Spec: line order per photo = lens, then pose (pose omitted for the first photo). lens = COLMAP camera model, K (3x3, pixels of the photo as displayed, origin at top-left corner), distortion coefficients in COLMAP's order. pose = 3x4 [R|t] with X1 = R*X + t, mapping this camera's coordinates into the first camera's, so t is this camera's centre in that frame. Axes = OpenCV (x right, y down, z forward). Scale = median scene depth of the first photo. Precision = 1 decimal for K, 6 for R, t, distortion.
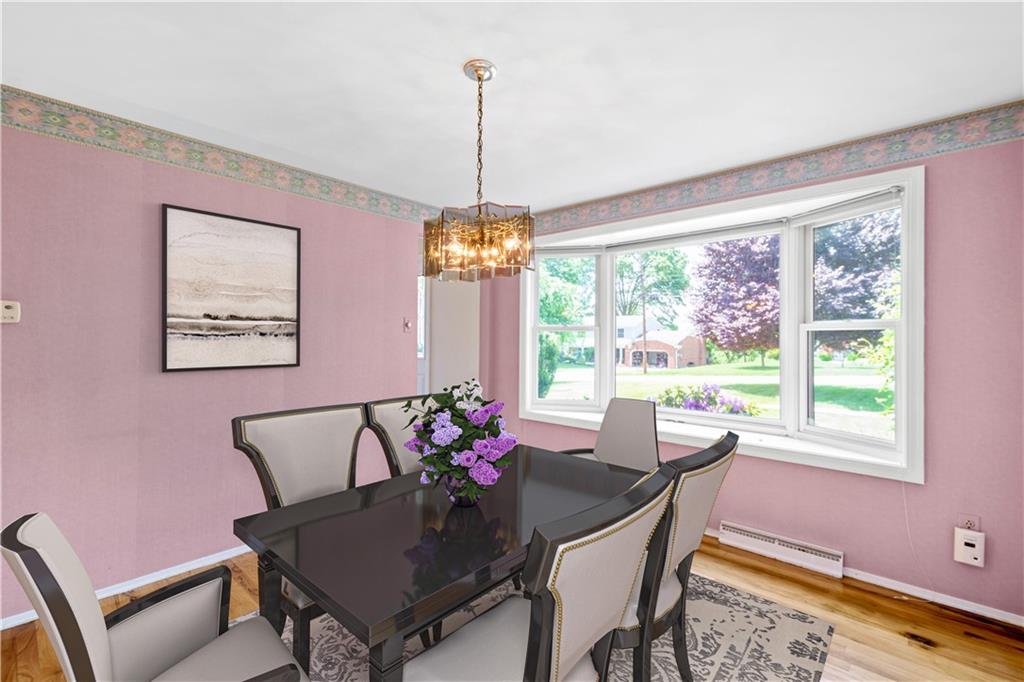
lens RADIAL K [[450.9, 0, 521.0], [0, 450.9, 338.8], [0, 0, 1]] dist [0.013152, 0.000736]
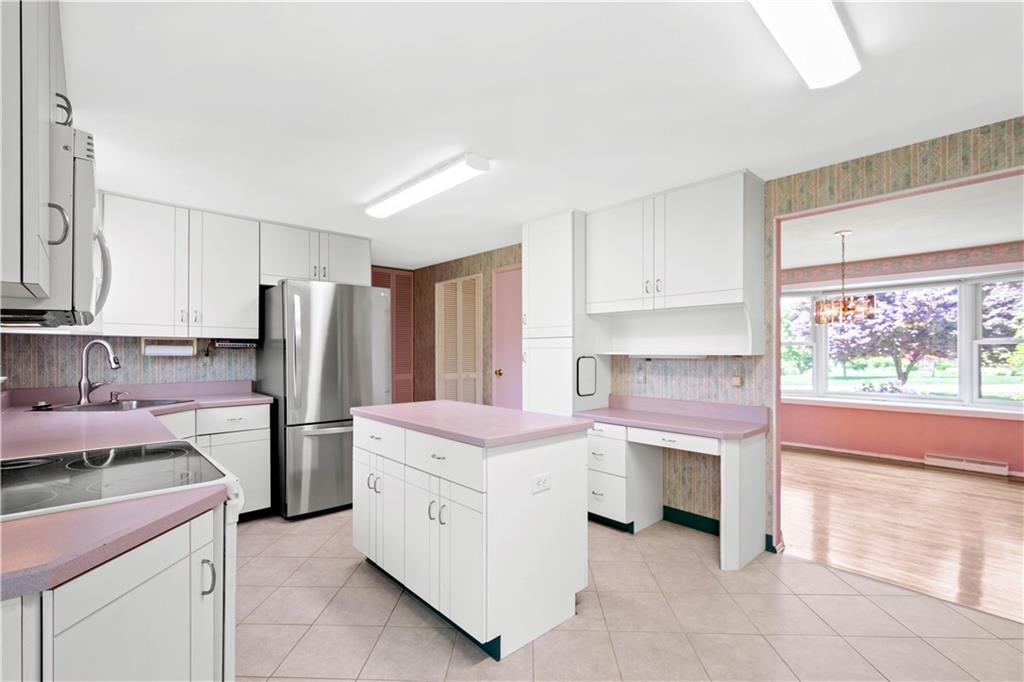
lens RADIAL K [[450.9, 0, 527.5], [0, 450.9, 355.4], [0, 0, 1]] dist [0.013152, 0.000736]
pose [[0.994818, -0.009419, -0.101230, -0.200114], [0.010251, 0.999918, 0.007703, -0.001263], [0.101149, -0.008700, 0.994833, -0.200808]]
